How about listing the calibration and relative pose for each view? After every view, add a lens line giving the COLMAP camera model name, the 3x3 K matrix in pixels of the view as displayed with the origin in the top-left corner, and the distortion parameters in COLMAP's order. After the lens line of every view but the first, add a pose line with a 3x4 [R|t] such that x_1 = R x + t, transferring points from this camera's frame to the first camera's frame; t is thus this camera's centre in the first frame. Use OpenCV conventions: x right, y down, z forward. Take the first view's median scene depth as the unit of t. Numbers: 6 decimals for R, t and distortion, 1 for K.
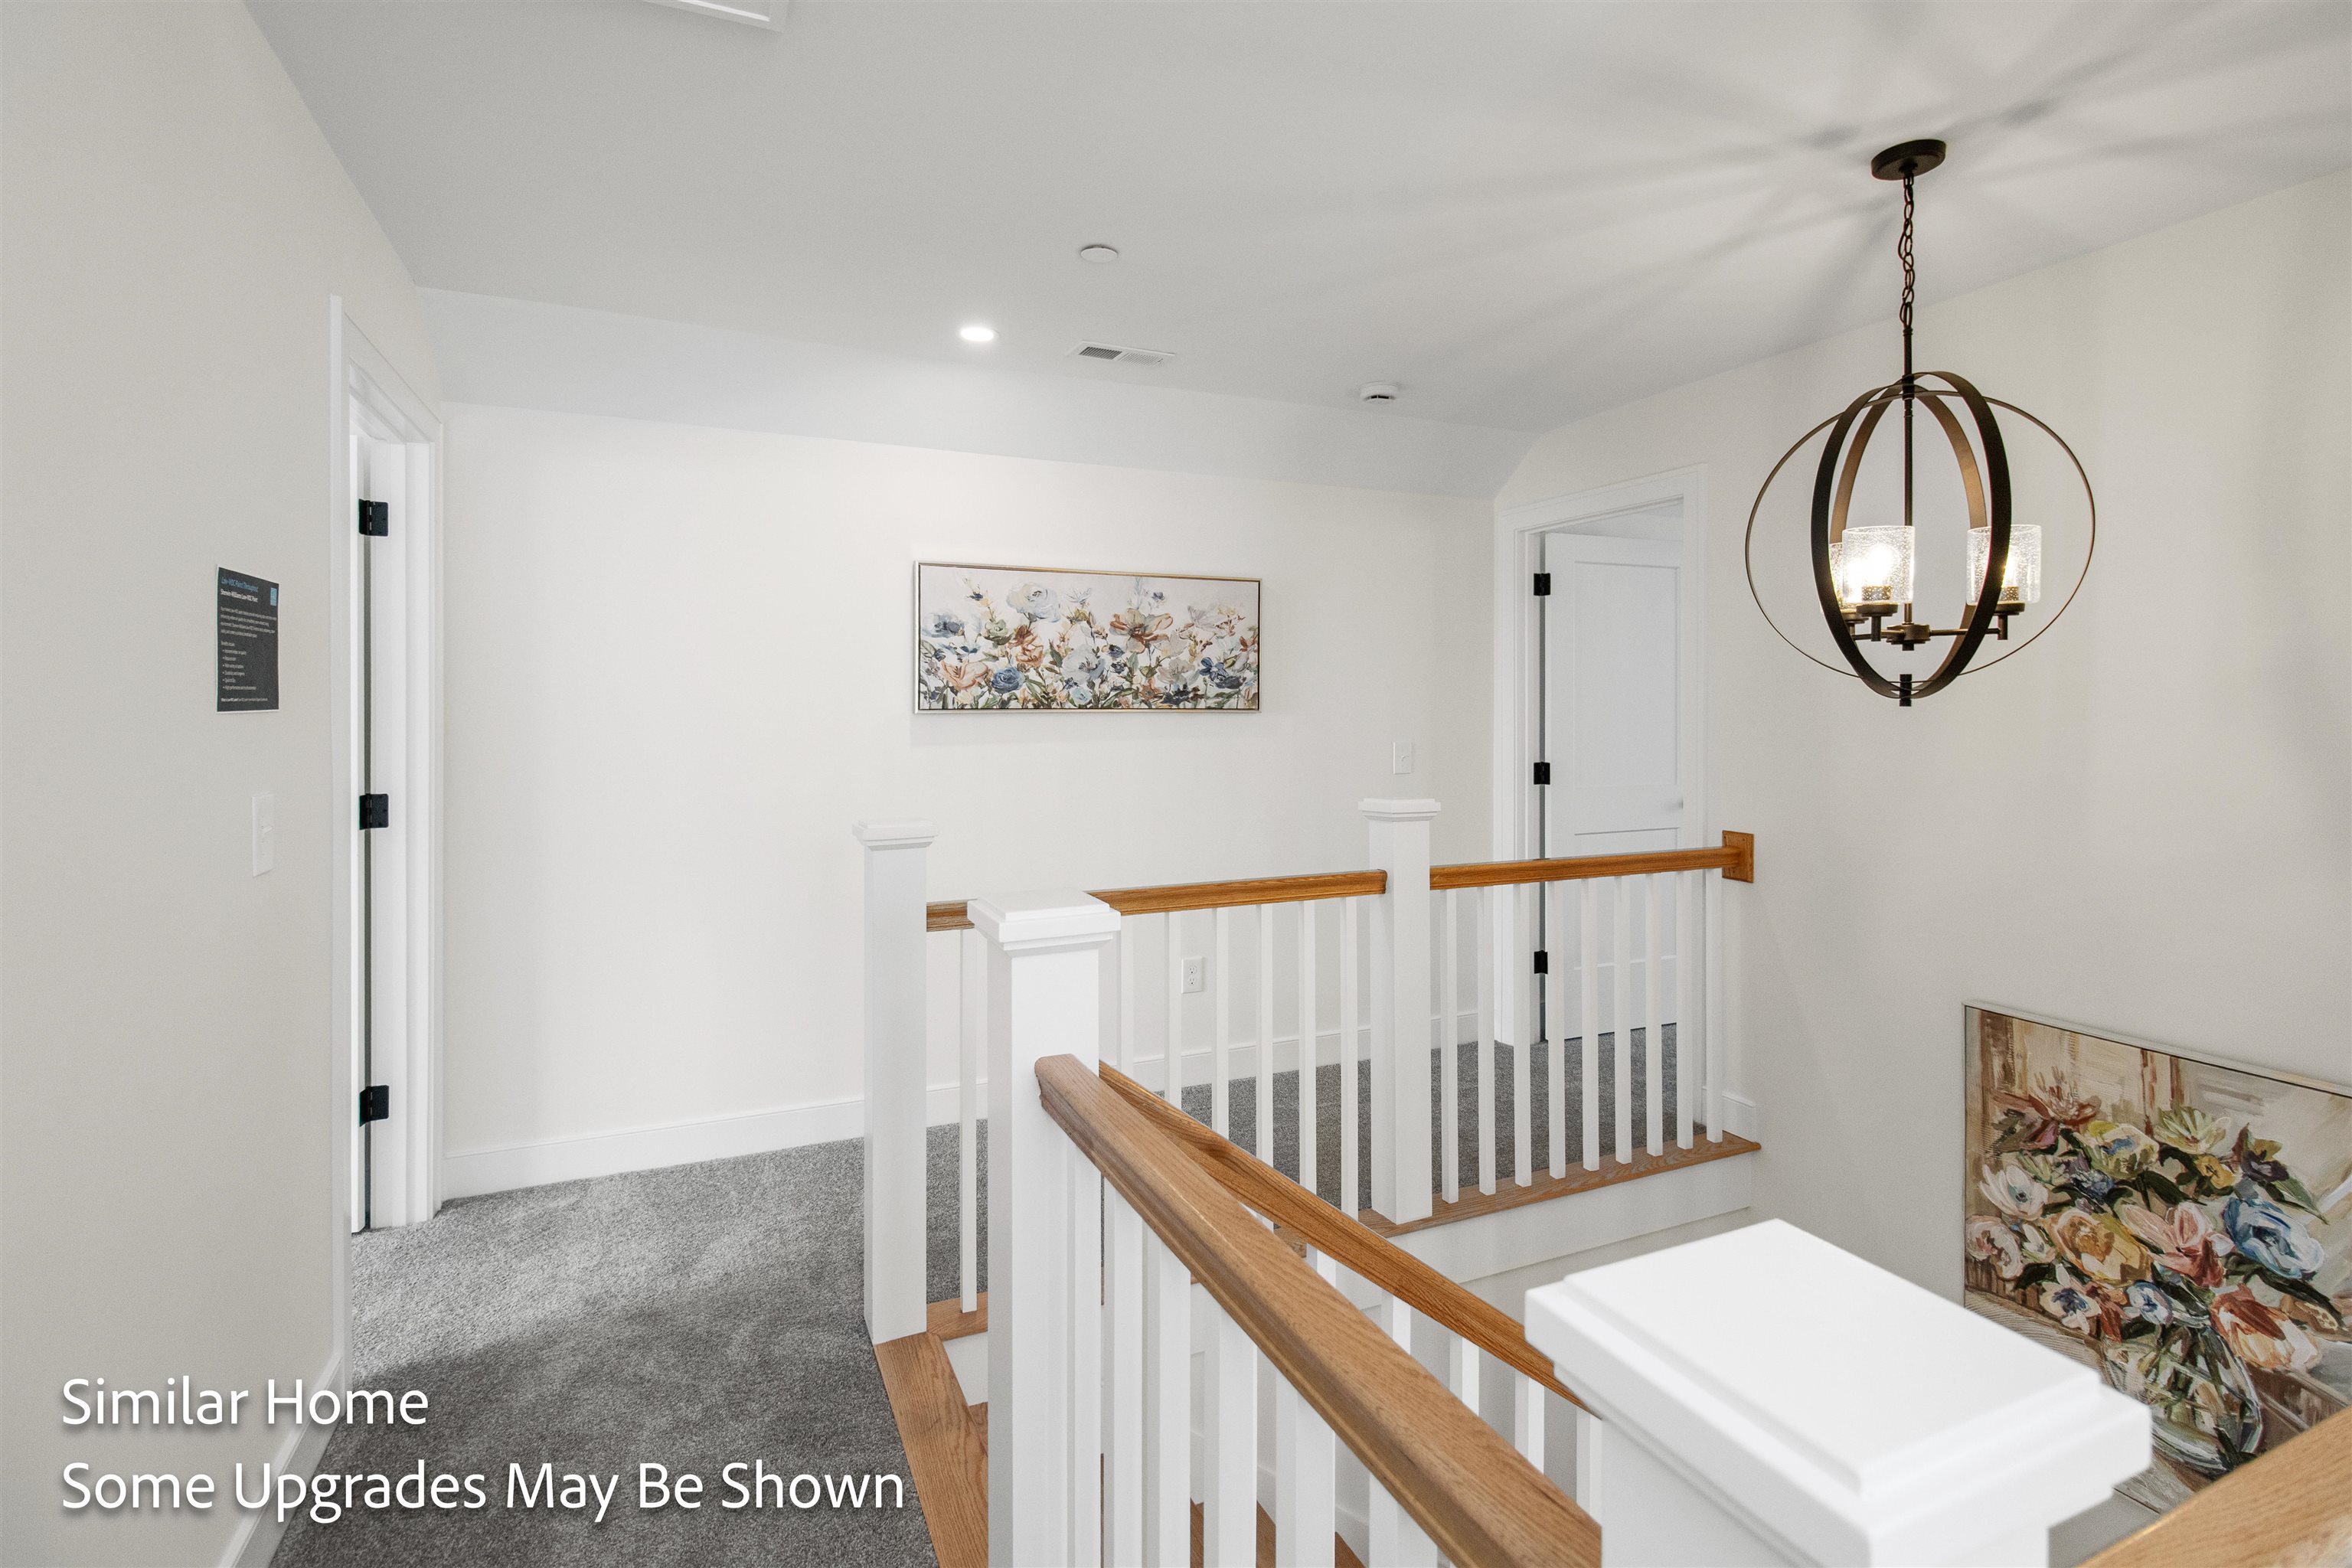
lens RADIAL K [[1123.8, 0, 1205.6], [0, 1123.8, 709.1], [0, 0, 1]] dist [-0.000188, 0.001964]
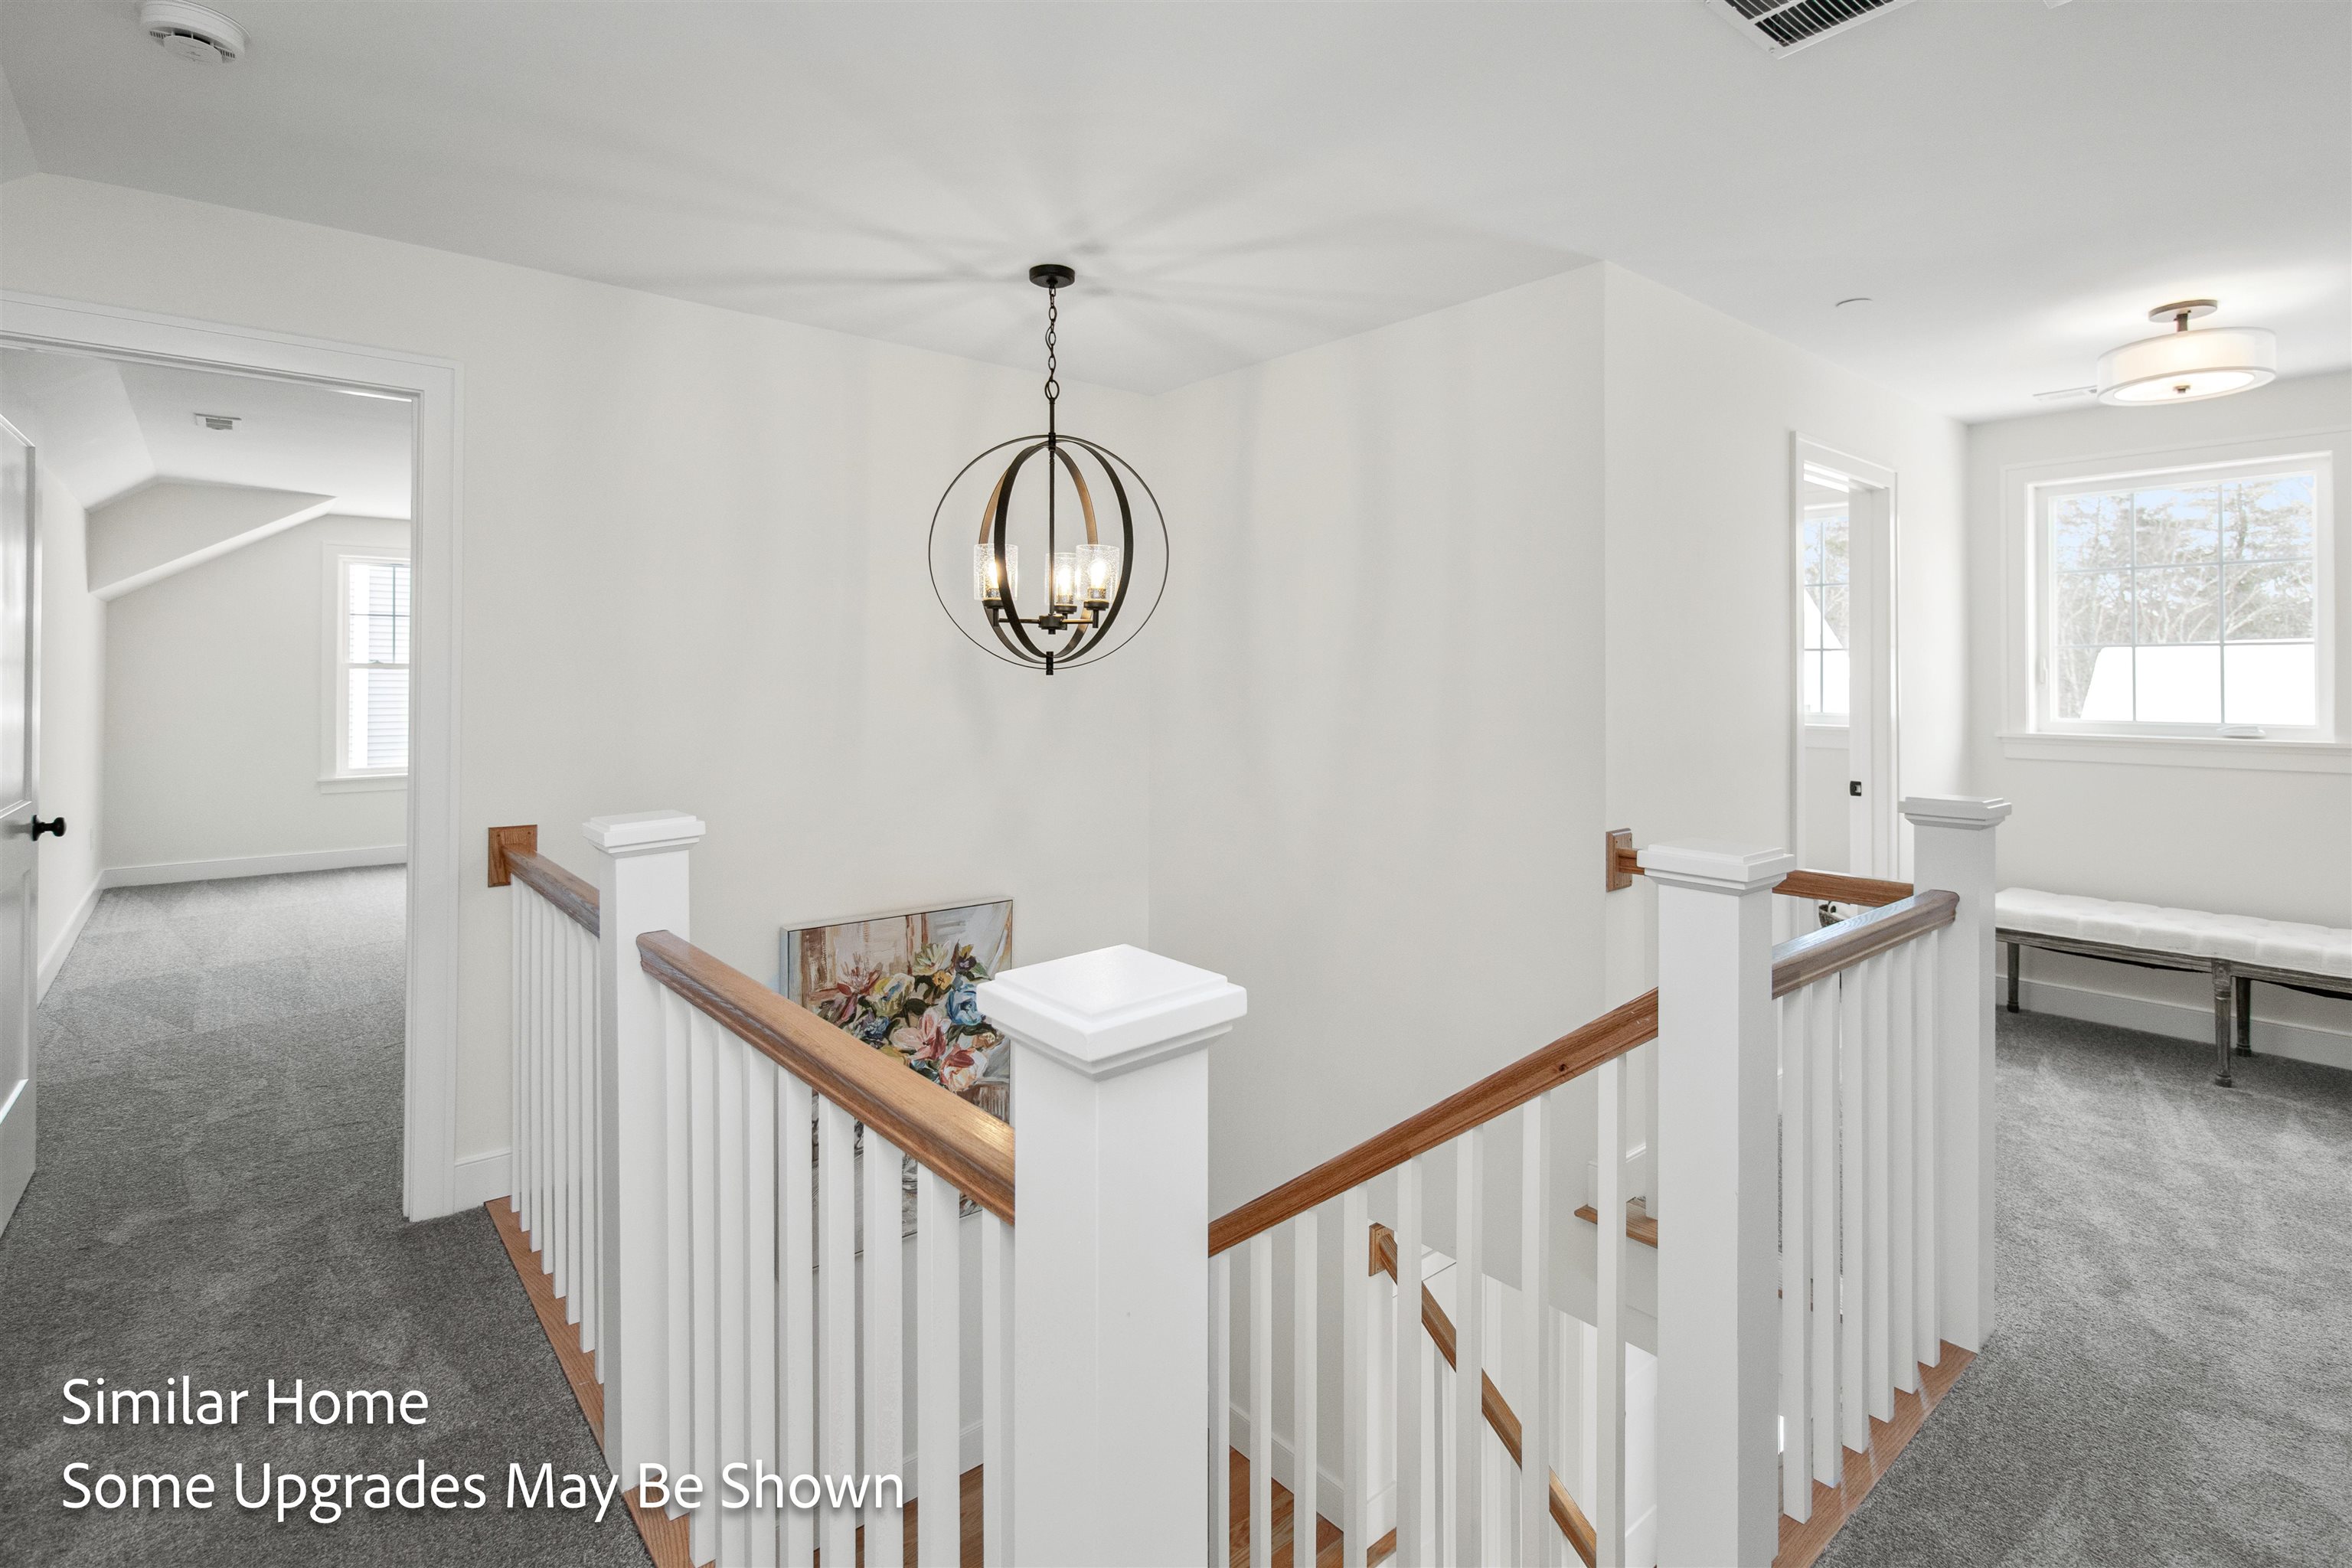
lens RADIAL K [[1123.8, 0, 1205.3], [0, 1123.8, 680.4], [0, 0, 1]] dist [-0.000188, 0.001964]
pose [[-0.274161, 0.000237, 0.961684, -0.658145], [-0.000524, 1.000000, -0.000396, 0.004525], [-0.961684, -0.000612, -0.274161, 1.056798]]
